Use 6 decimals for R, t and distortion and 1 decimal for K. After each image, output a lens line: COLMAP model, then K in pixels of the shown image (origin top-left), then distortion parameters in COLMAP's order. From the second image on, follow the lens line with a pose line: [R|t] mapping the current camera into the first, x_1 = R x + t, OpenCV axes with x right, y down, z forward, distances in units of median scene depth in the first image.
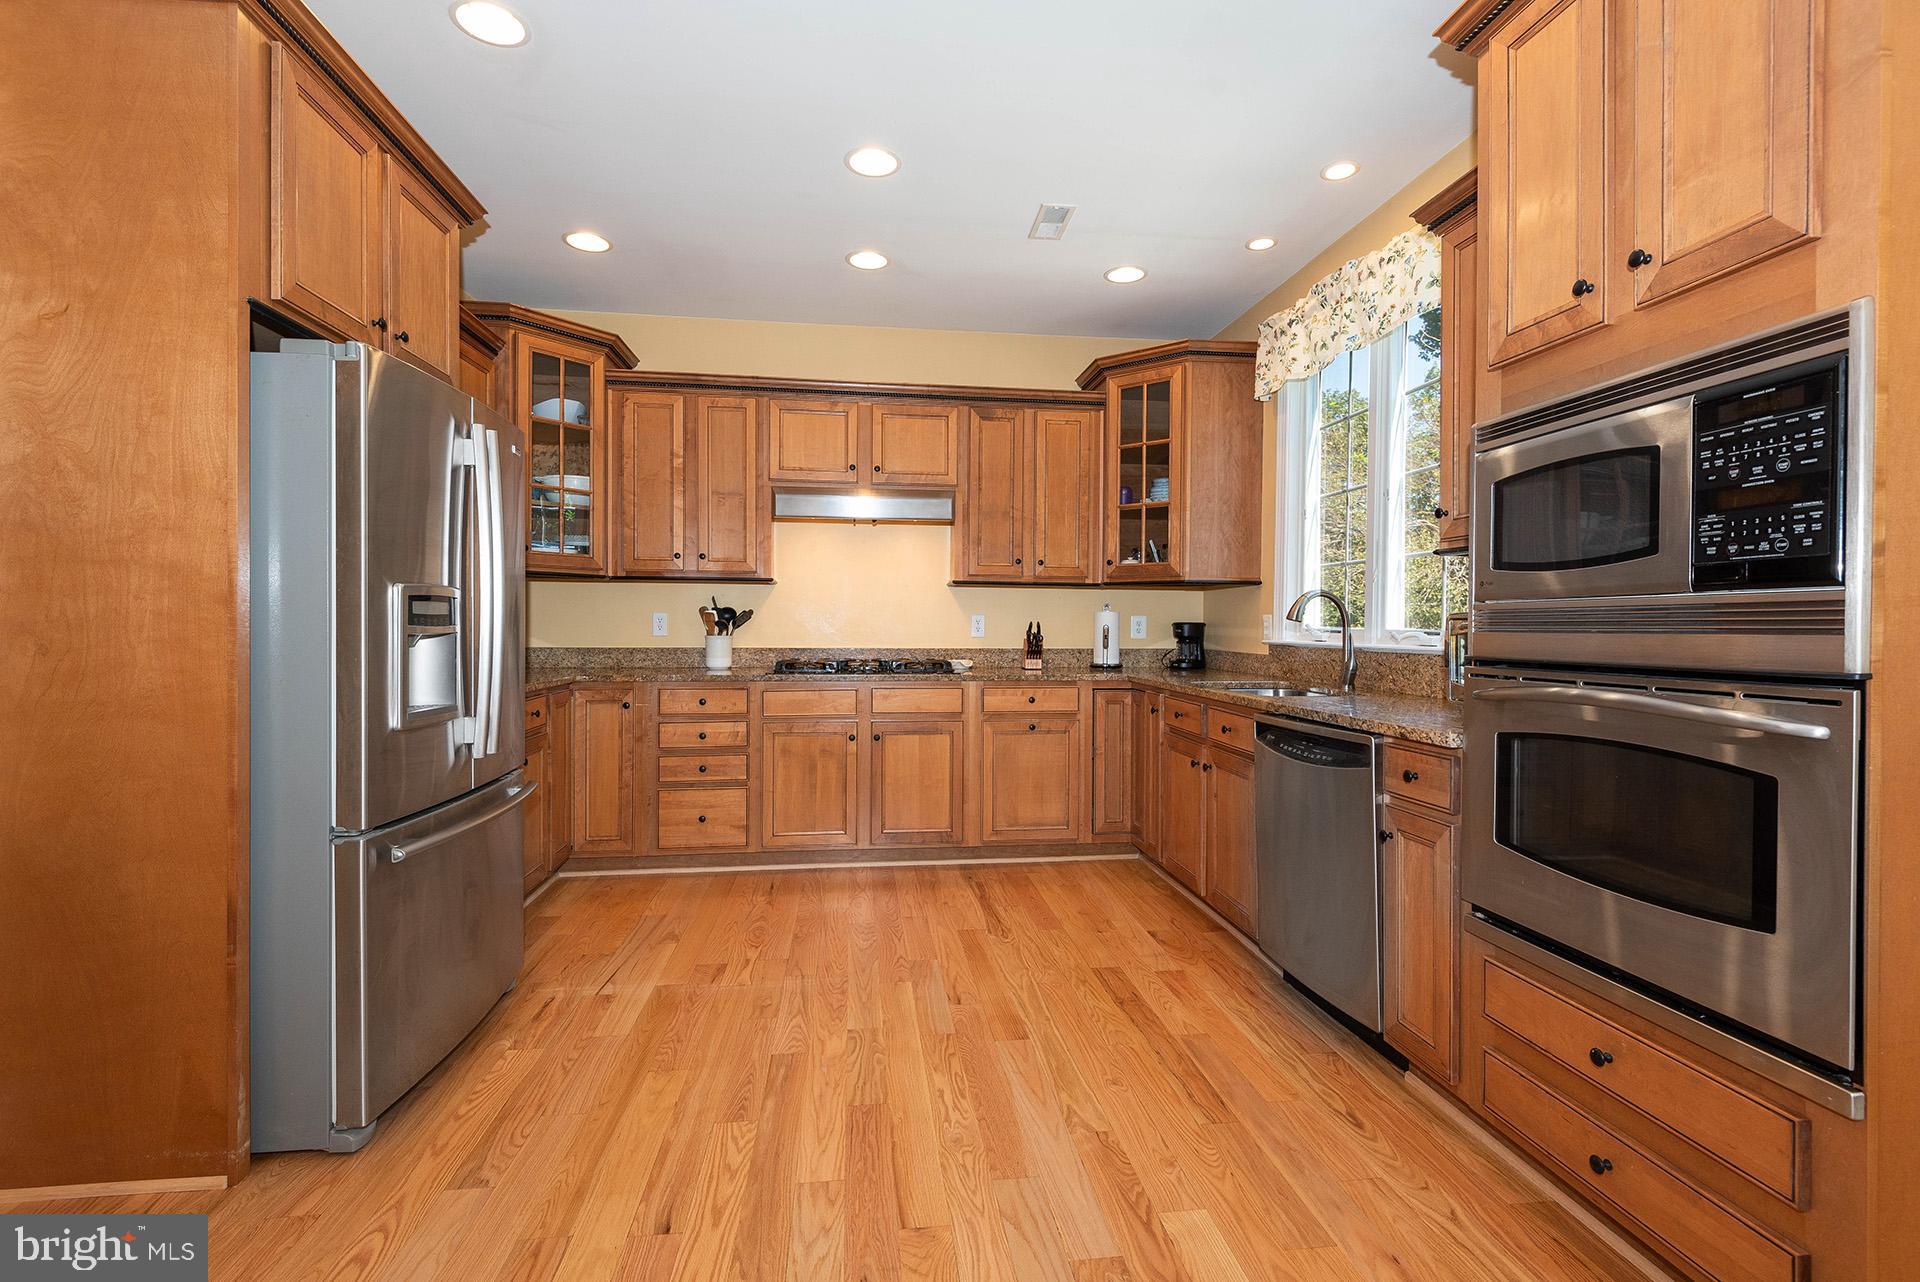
lens RADIAL K [[859.0, 0, 962.1], [0, 859.0, 623.4], [0, 0, 1]] dist [0.001328, -0.000007]
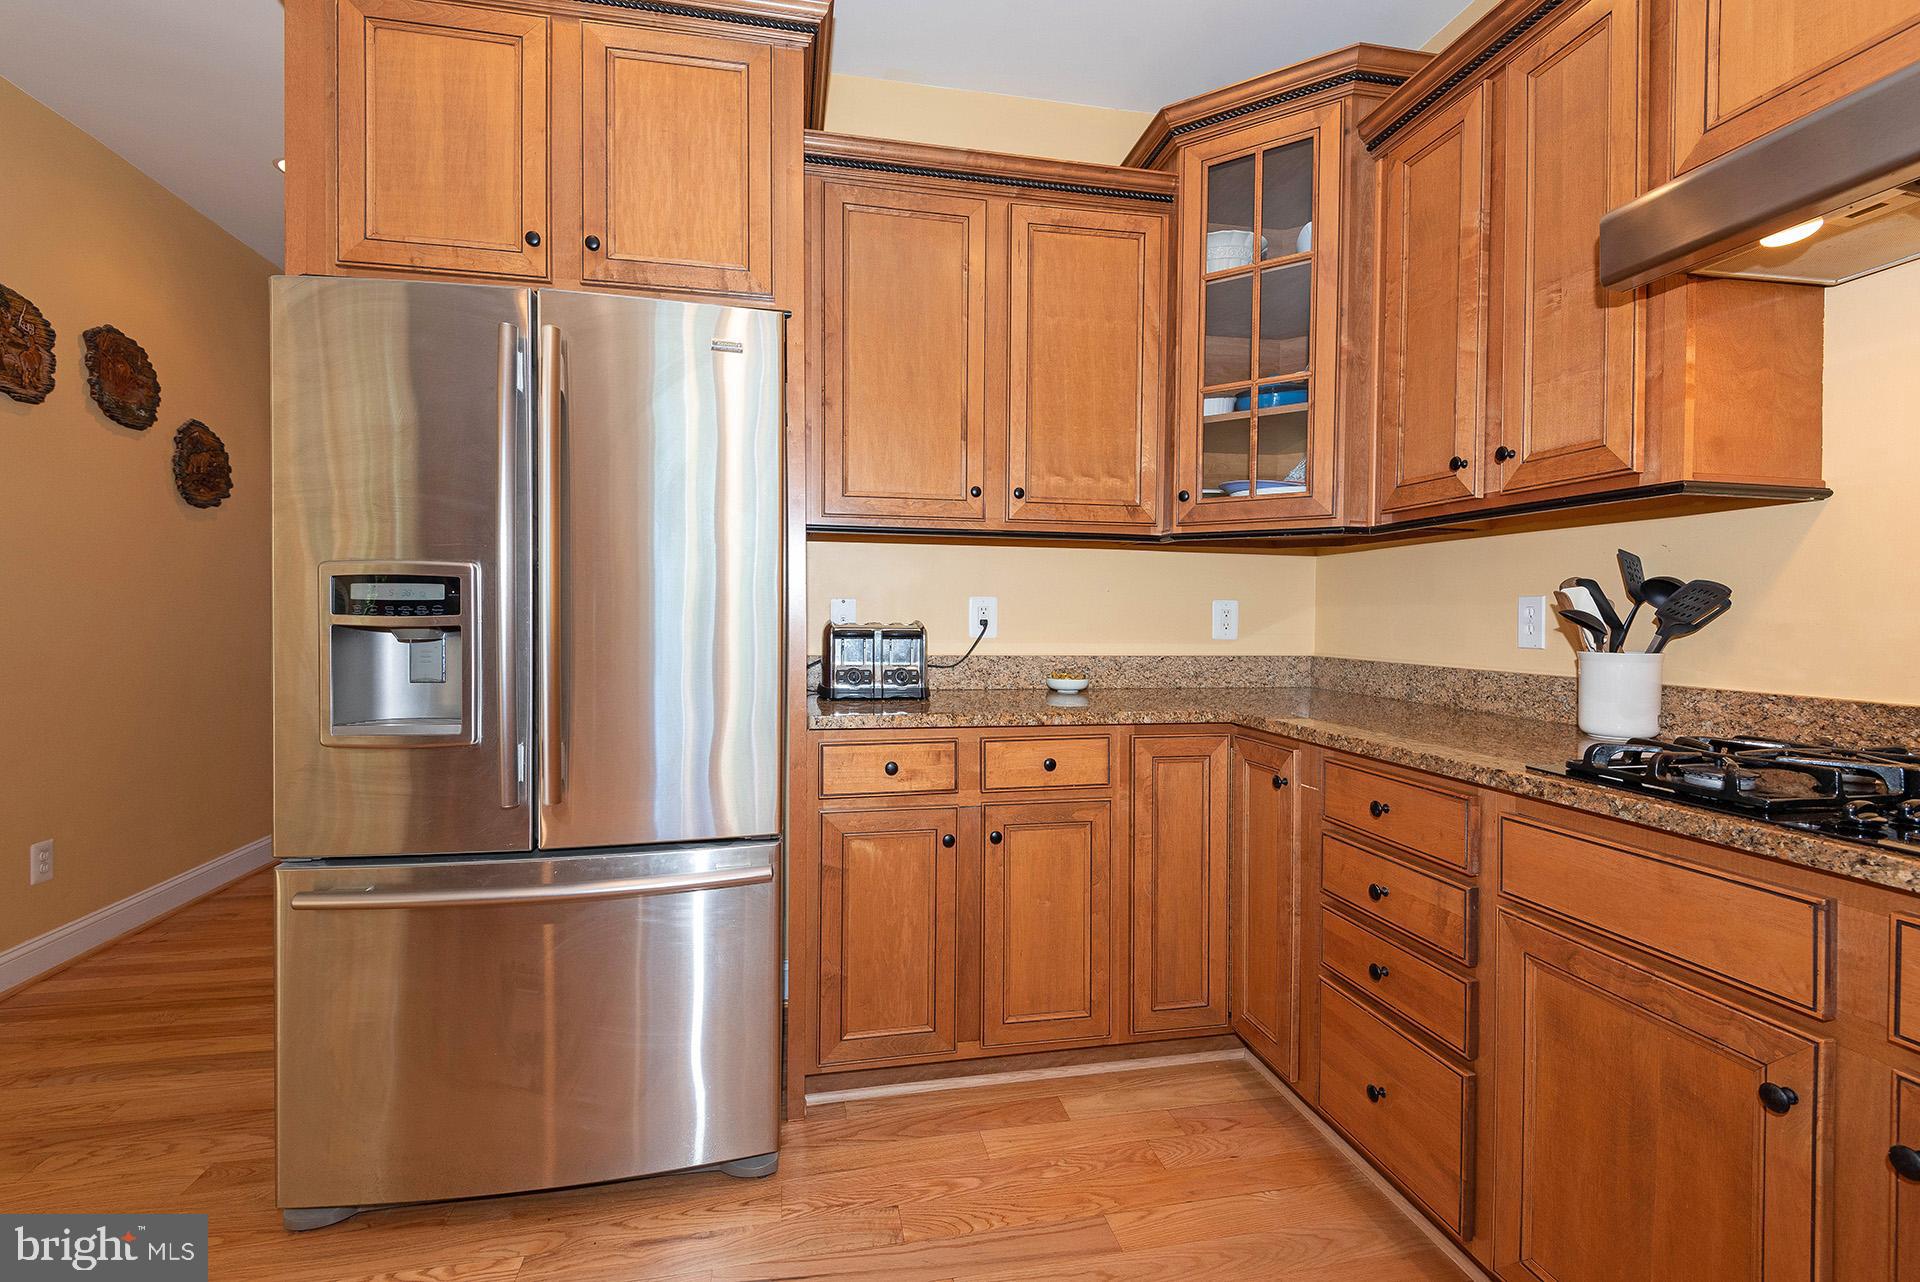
lens RADIAL K [[859.0, 0, 962.1], [0, 859.0, 623.4], [0, 0, 1]] dist [0.001328, -0.000007]
pose [[0.072723, 0.005184, -0.997339, 0.131093], [-0.007569, 0.999961, 0.004645, 0.002992], [0.997323, 0.007211, 0.072759, 1.091467]]
